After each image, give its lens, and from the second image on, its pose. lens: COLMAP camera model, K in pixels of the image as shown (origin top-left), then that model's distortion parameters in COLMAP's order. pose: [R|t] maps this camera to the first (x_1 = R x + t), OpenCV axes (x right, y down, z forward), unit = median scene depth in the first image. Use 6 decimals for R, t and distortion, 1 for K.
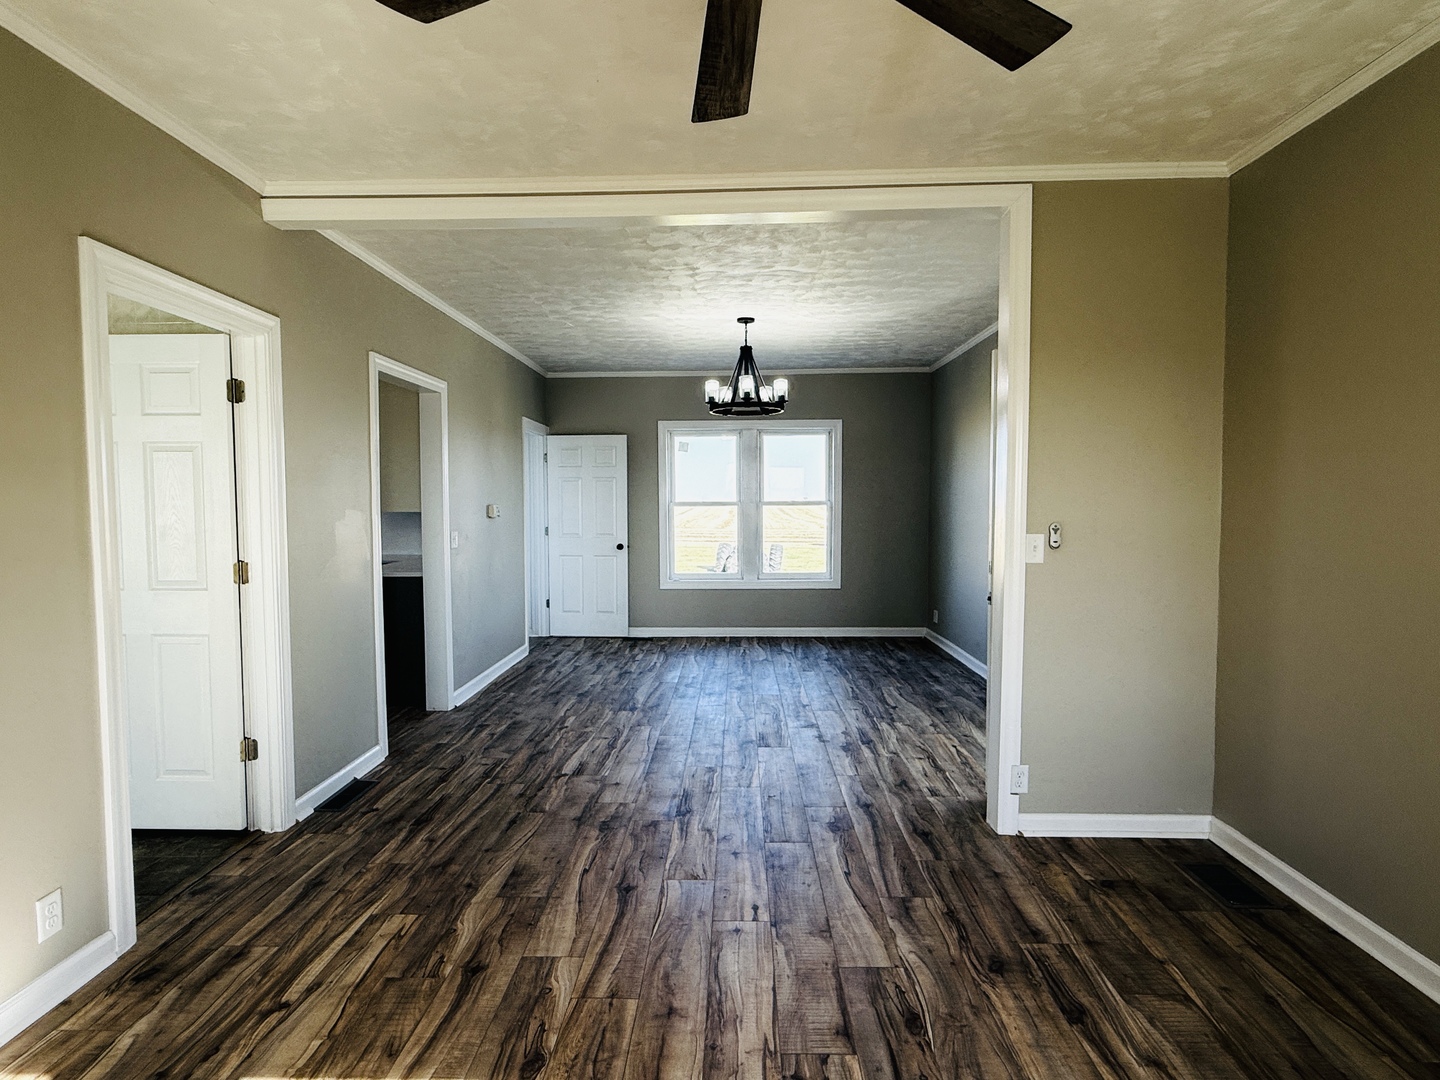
lens RADIAL K [[790.9, 0, 716.8], [0, 790.9, 541.8], [0, 0, 1]] dist [0.004228, -0.001147]
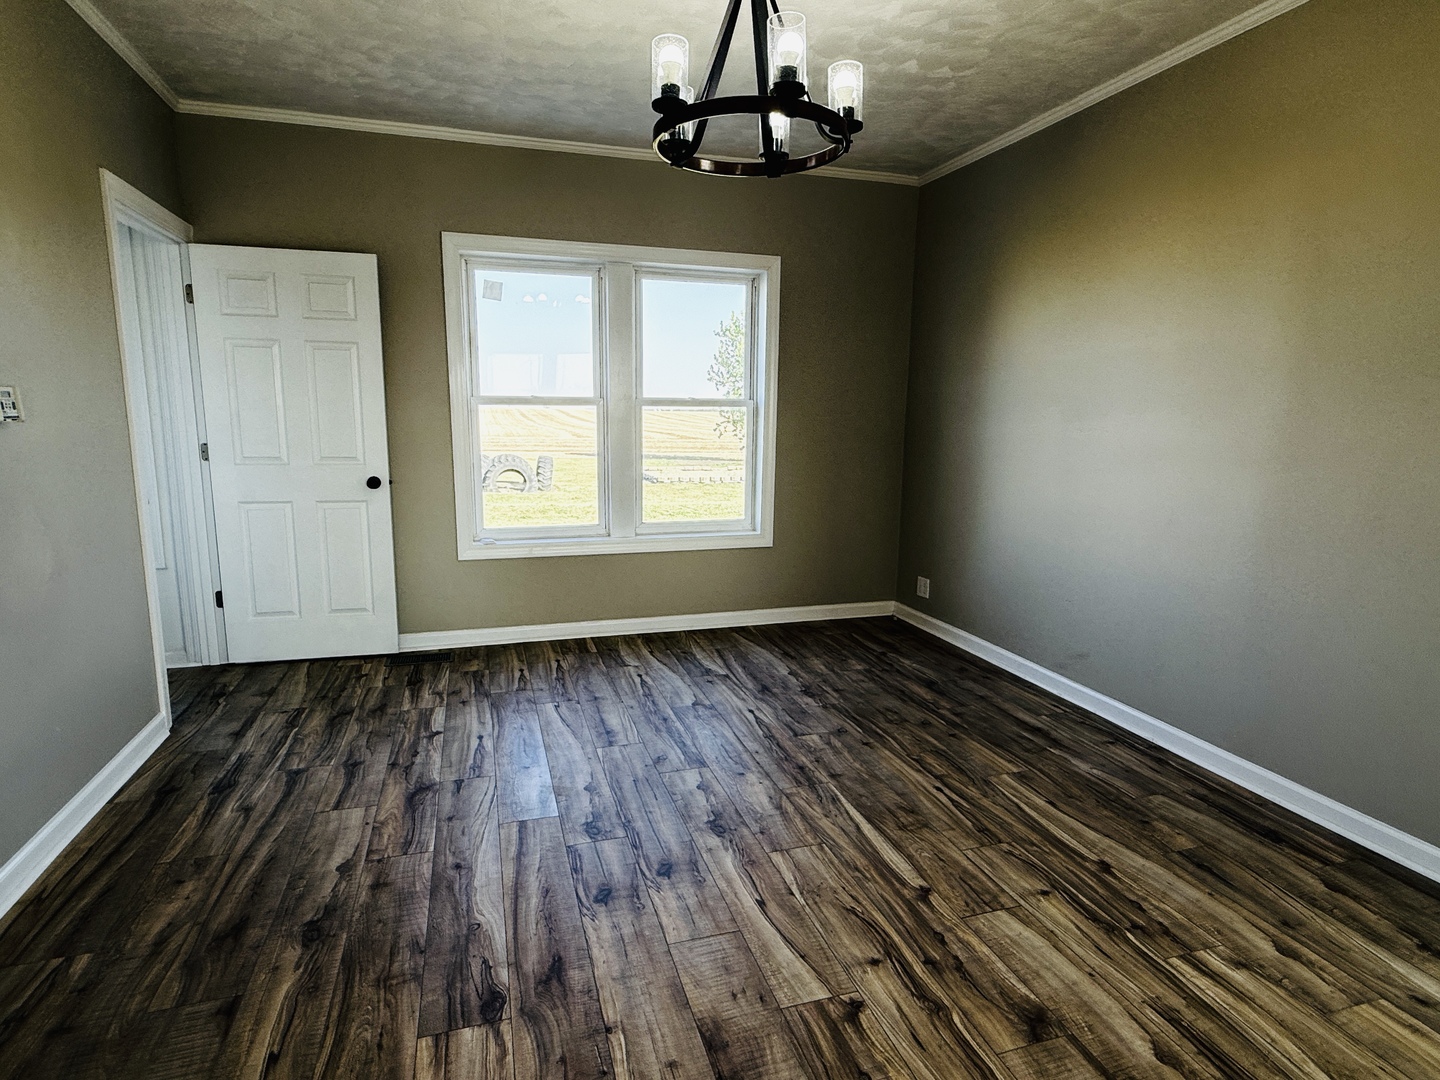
lens RADIAL K [[790.9, 0, 724.1], [0, 790.9, 544.4], [0, 0, 1]] dist [0.004228, -0.001147]
pose [[0.946422, -0.039522, 0.320504, -0.074304], [0.001130, 0.992882, 0.119095, -0.014894], [-0.322929, -0.112352, 0.939731, 0.448063]]
